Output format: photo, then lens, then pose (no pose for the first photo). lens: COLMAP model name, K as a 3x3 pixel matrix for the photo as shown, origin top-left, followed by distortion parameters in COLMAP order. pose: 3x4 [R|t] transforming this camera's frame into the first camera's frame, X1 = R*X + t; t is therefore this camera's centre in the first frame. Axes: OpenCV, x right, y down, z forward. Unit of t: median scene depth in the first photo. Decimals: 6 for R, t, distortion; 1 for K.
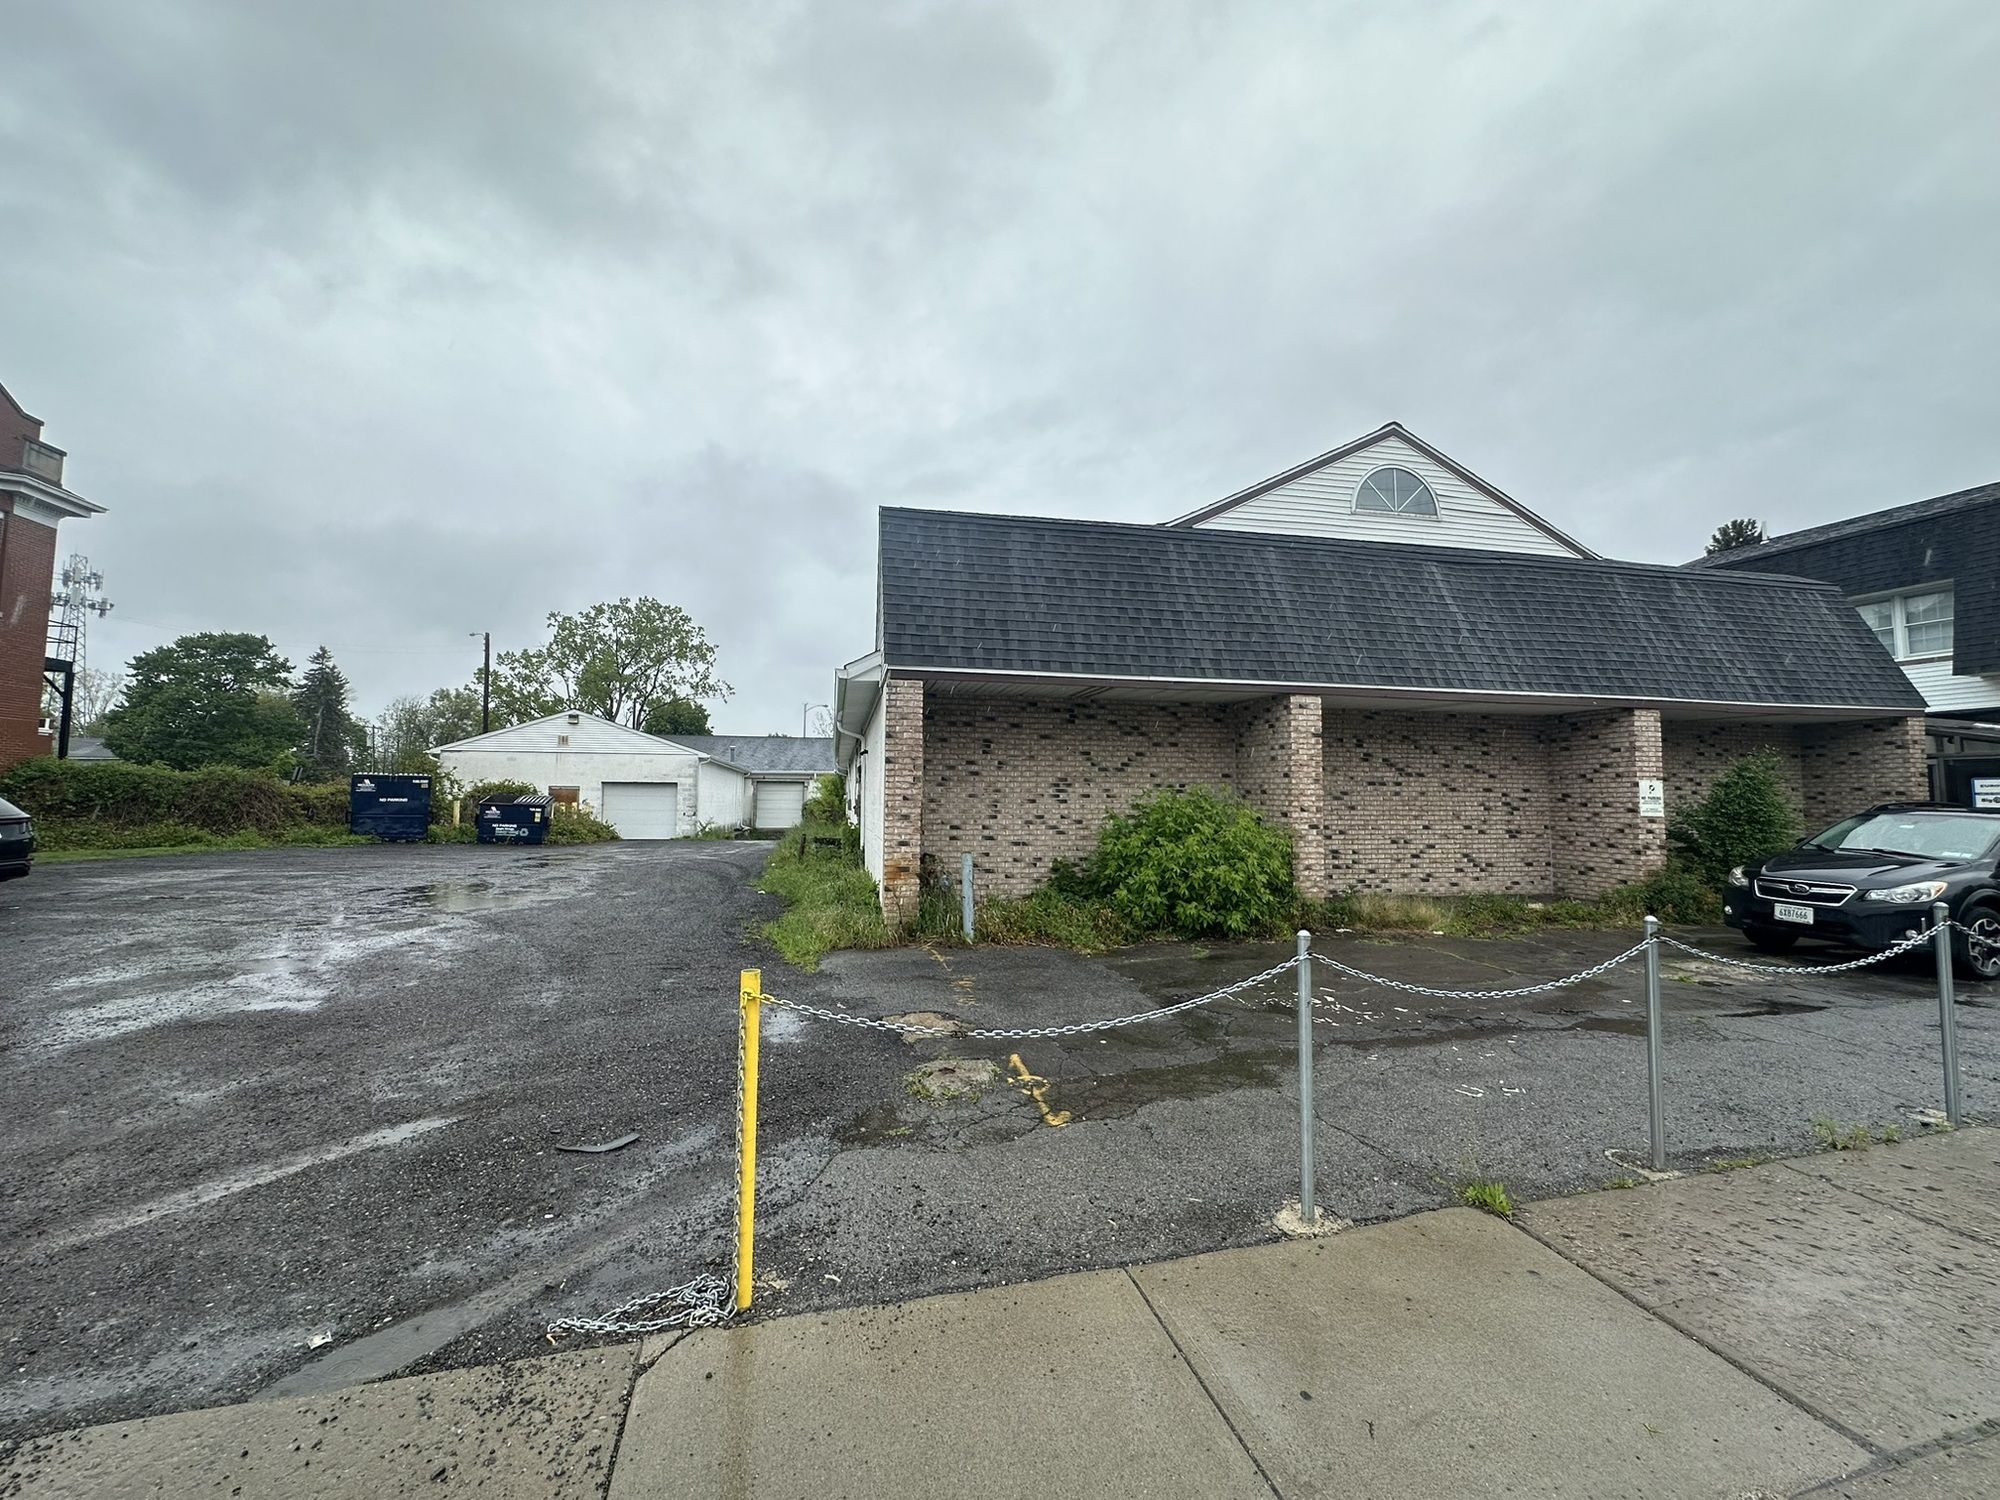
lens RADIAL K [[794.2, 0, 1013.4], [0, 794.2, 751.2], [0, 0, 1]] dist [-0.001445, -0.000194]
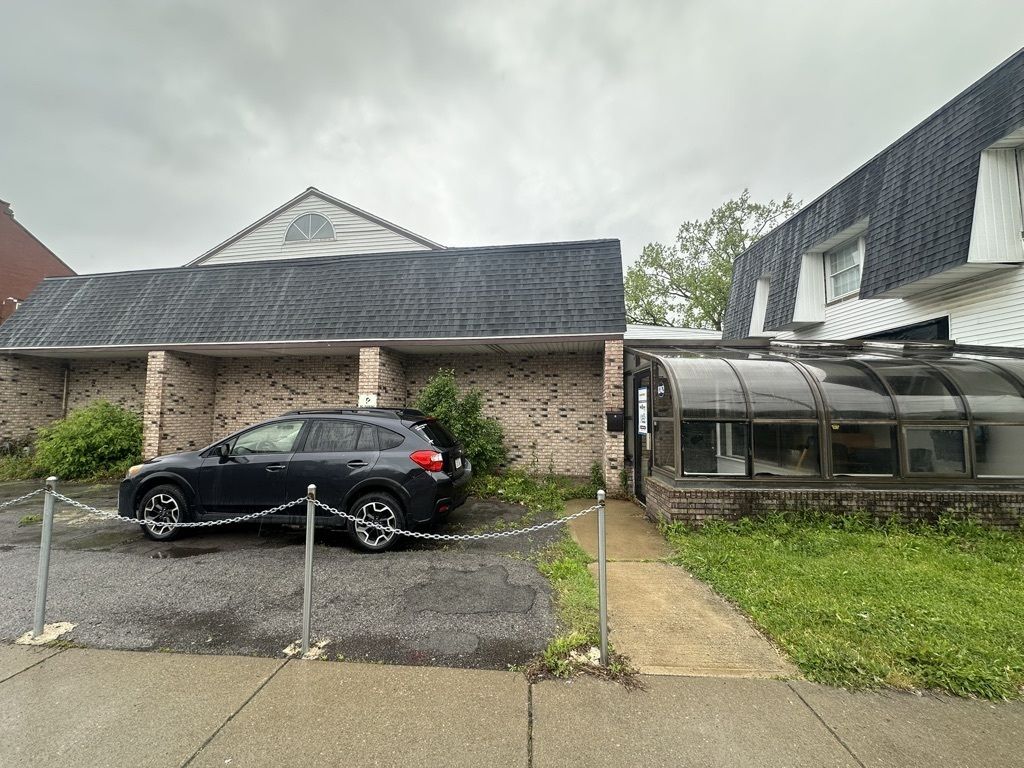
lens RADIAL K [[406.7, 0, 513.3], [0, 406.7, 384.0], [0, 0, 1]] dist [-0.001445, -0.000194]
pose [[0.928114, -0.024299, -0.371503, 1.254830], [0.021079, 0.999697, -0.012727, 0.030059], [0.371700, 0.003981, 0.928345, 0.369296]]
